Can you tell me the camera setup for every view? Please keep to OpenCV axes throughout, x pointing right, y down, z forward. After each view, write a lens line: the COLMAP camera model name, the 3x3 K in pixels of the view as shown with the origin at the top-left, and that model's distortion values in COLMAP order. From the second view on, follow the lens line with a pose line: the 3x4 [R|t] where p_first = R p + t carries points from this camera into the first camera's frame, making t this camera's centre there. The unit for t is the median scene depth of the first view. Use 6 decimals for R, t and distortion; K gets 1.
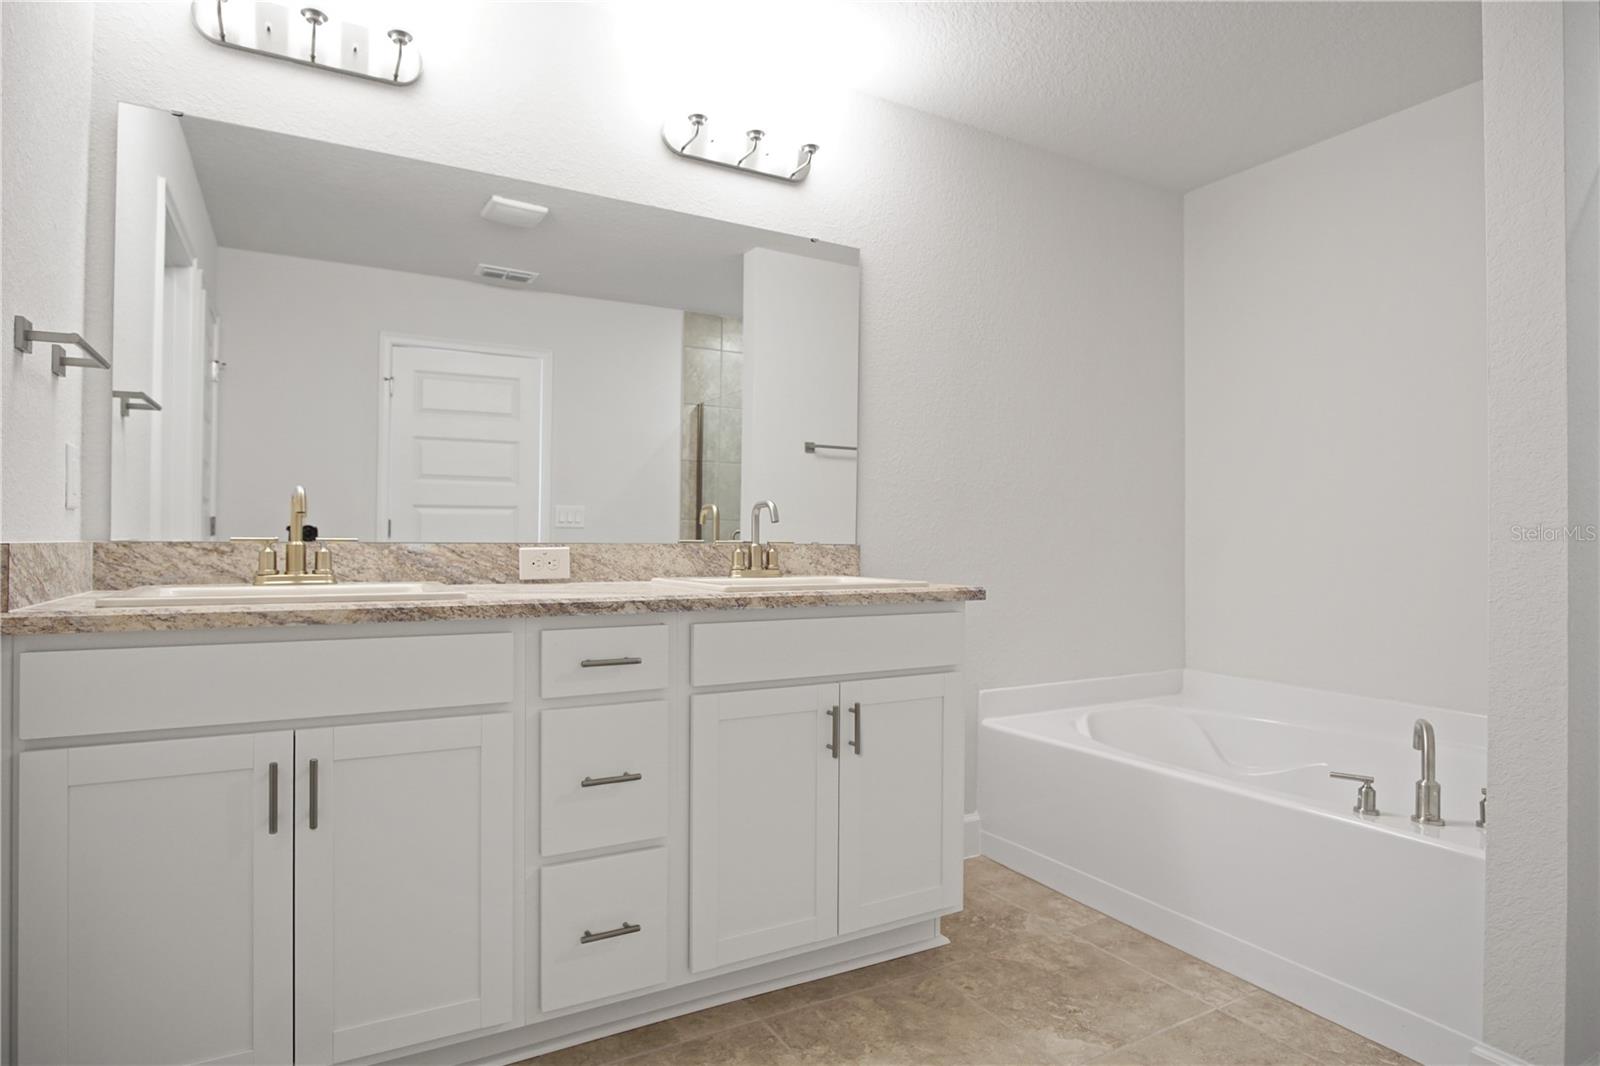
lens RADIAL K [[867.2, 0, 800.3], [0, 867.2, 531.8], [0, 0, 1]] dist [-0.026670, 0.000841]
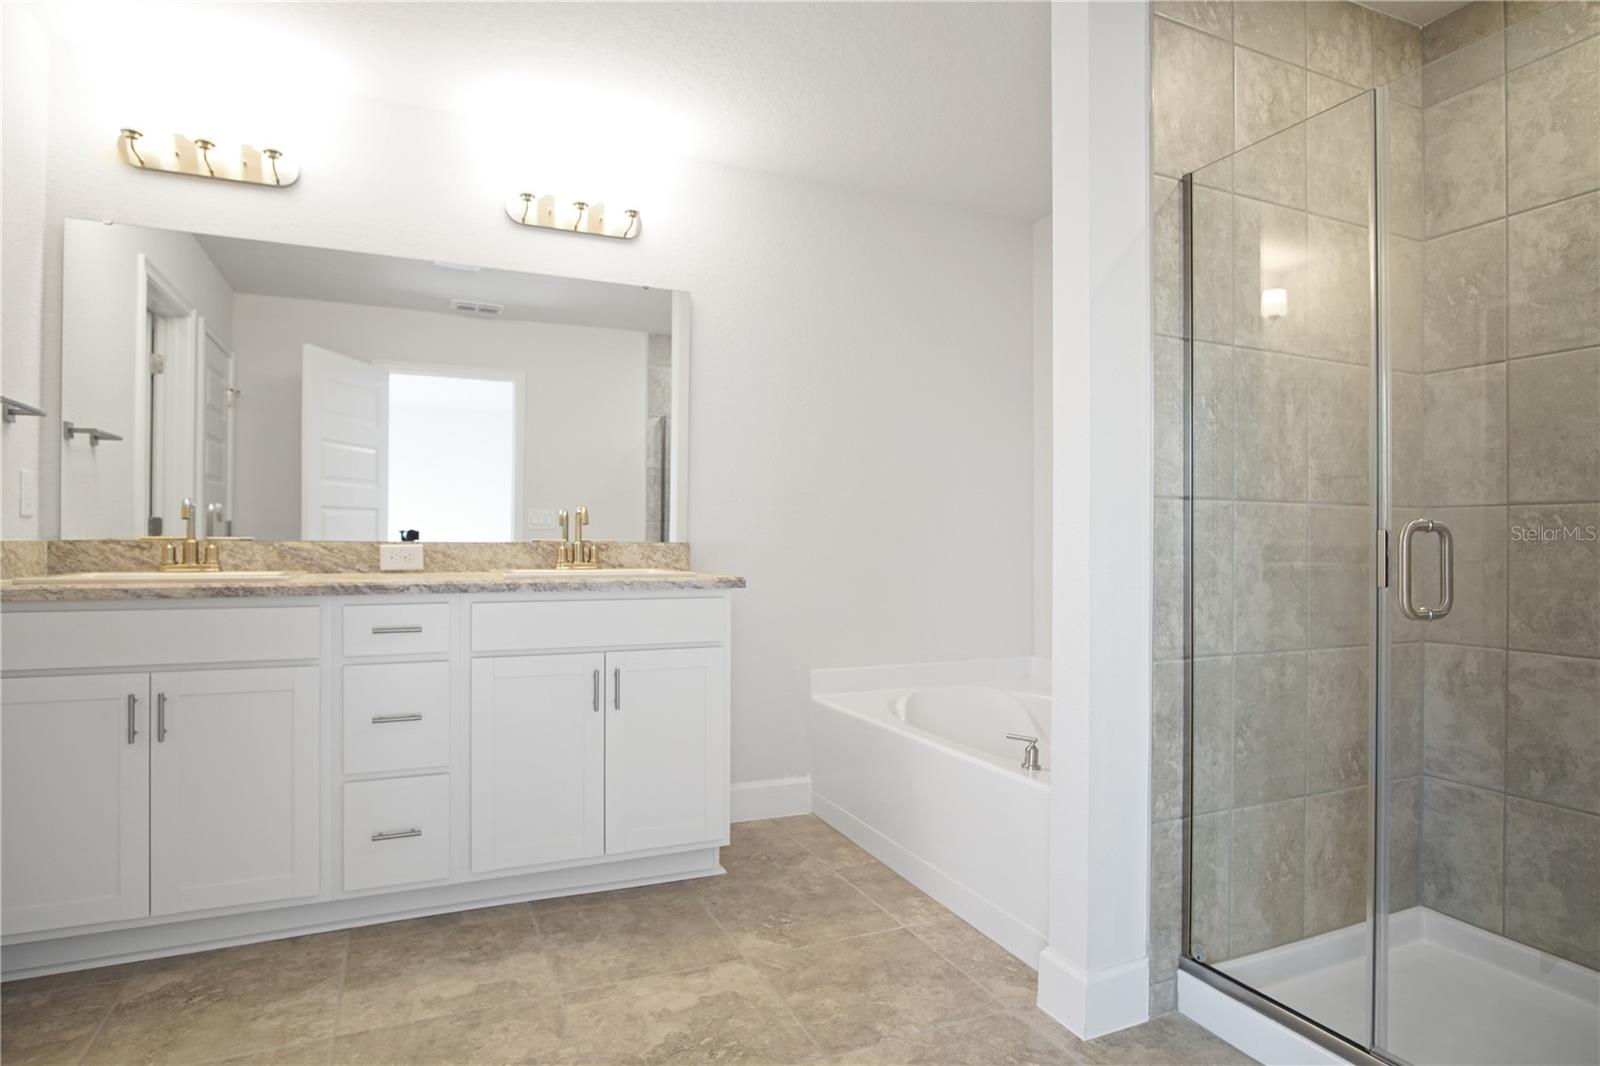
lens RADIAL K [[867.2, 0, 798.4], [0, 867.2, 535.4], [0, 0, 1]] dist [-0.026670, 0.000841]
pose [[0.995113, -0.001990, -0.098725, 0.431800], [0.002259, 0.999994, 0.002619, 0.002404], [0.098720, -0.002829, 0.995111, -0.208301]]
